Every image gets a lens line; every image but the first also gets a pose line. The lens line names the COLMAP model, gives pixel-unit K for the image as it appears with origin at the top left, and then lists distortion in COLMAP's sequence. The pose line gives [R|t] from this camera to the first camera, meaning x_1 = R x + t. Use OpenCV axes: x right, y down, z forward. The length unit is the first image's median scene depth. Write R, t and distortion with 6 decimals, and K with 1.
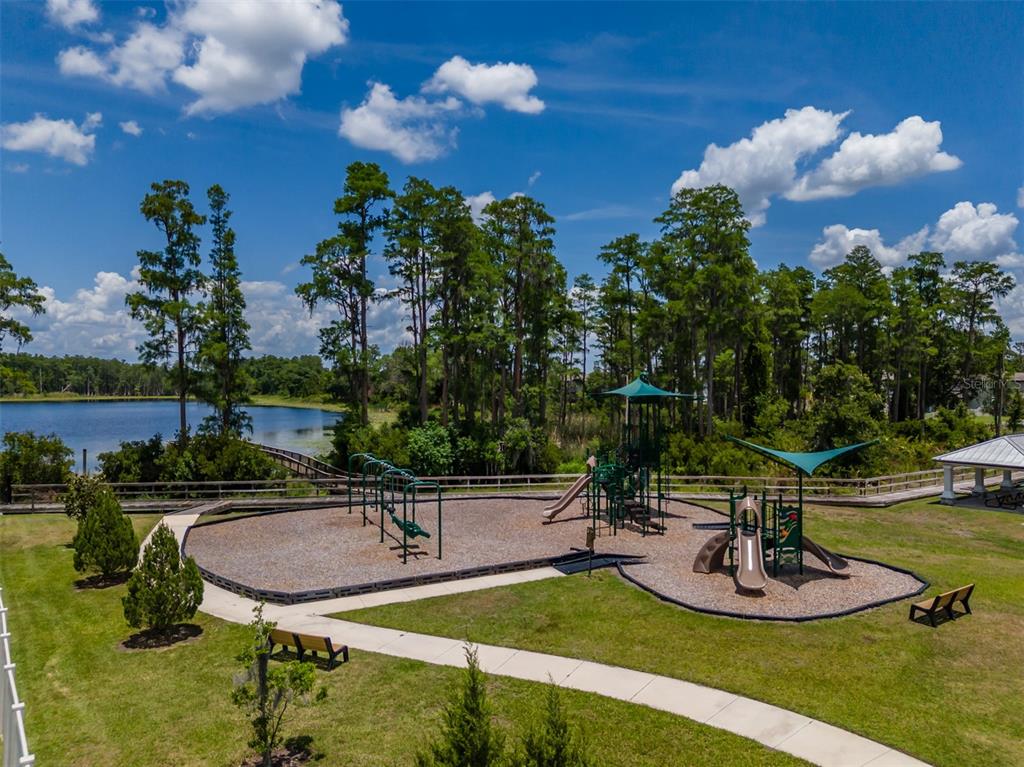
lens RADIAL K [[753.2, 0, 511.3], [0, 753.2, 385.9], [0, 0, 1]] dist [0.071087, -0.058426]
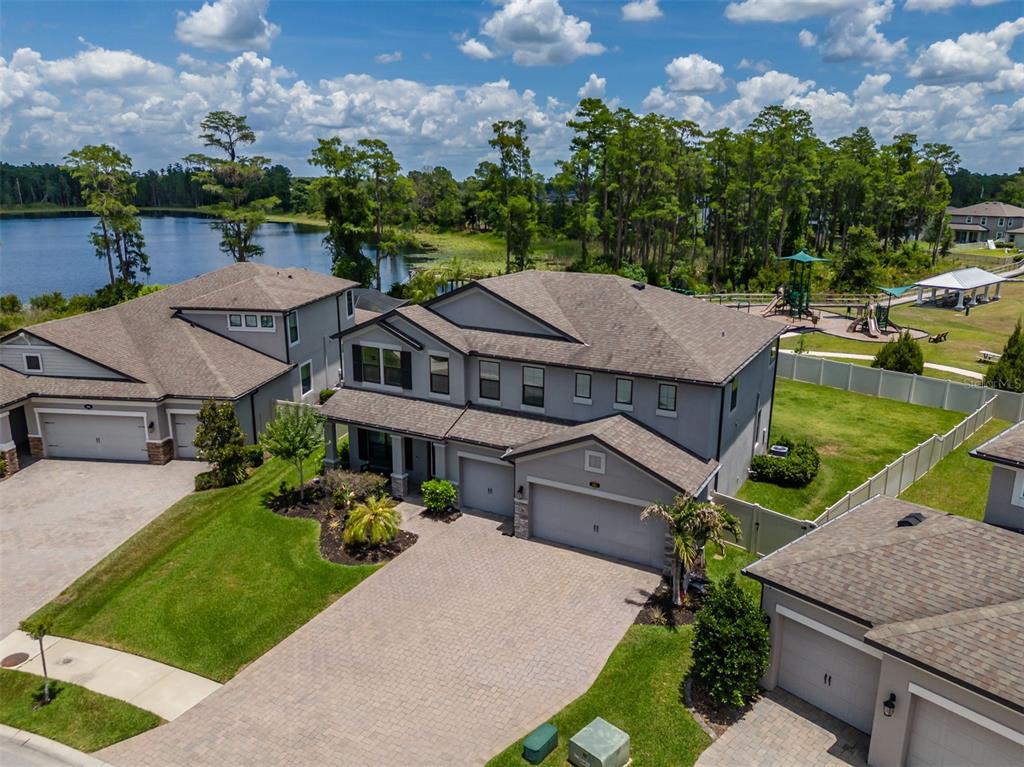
lens RADIAL K [[753.2, 0, 511.9], [0, 753.2, 386.9], [0, 0, 1]] dist [0.071087, -0.058426]
pose [[0.995543, -0.017588, 0.092656, -0.536927], [-0.006163, 0.968223, 0.250012, -0.107650], [-0.094108, -0.249469, 0.963799, -0.698375]]
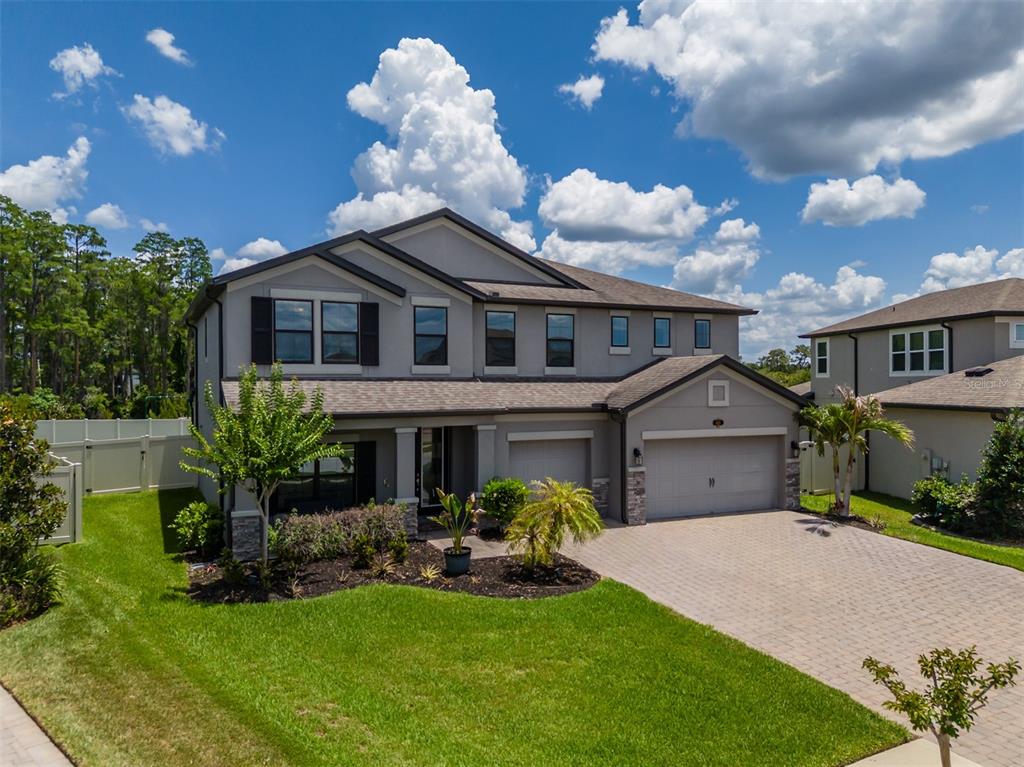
lens RADIAL K [[753.2, 0, 515.2], [0, 753.2, 386.8], [0, 0, 1]] dist [0.071087, -0.058426]
pose [[0.494131, -0.004482, 0.869376, -0.835987], [0.007590, 0.999971, 0.000841, 0.048651], [-0.869354, 0.006183, 0.494151, -0.368709]]
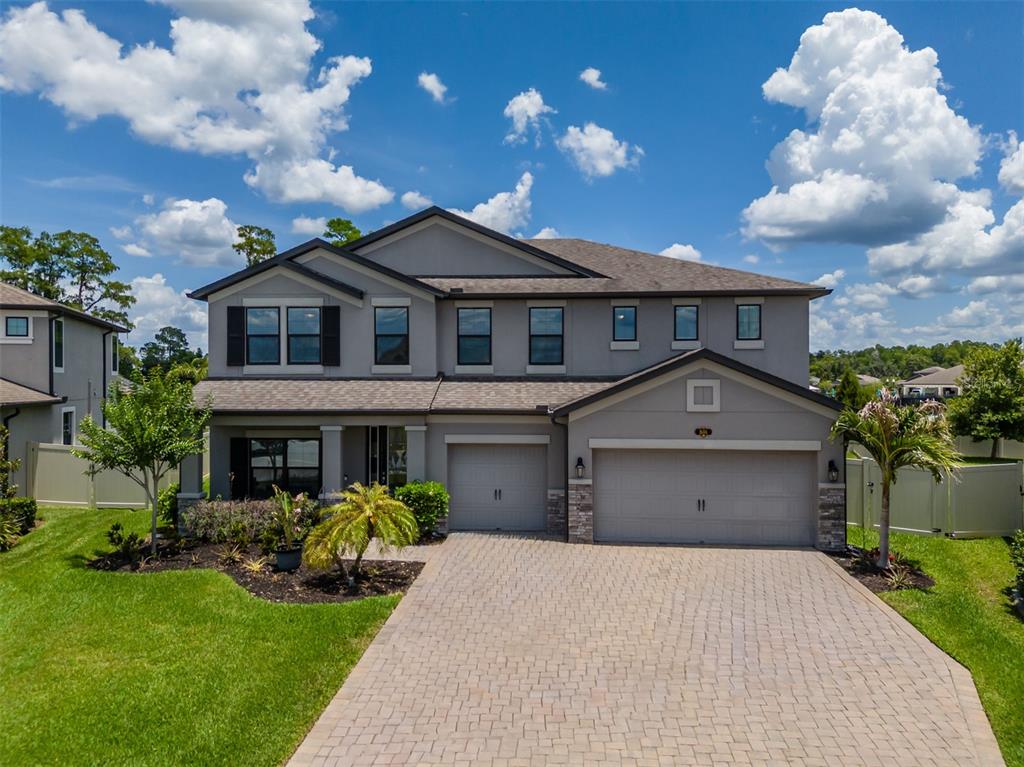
lens RADIAL K [[753.2, 0, 512.3], [0, 753.2, 389.4], [0, 0, 1]] dist [0.071087, -0.058426]
pose [[0.868492, -0.002869, 0.495695, -0.670266], [0.003243, 0.999995, 0.000106, 0.050283], [-0.495692, 0.001516, 0.868497, -0.502228]]
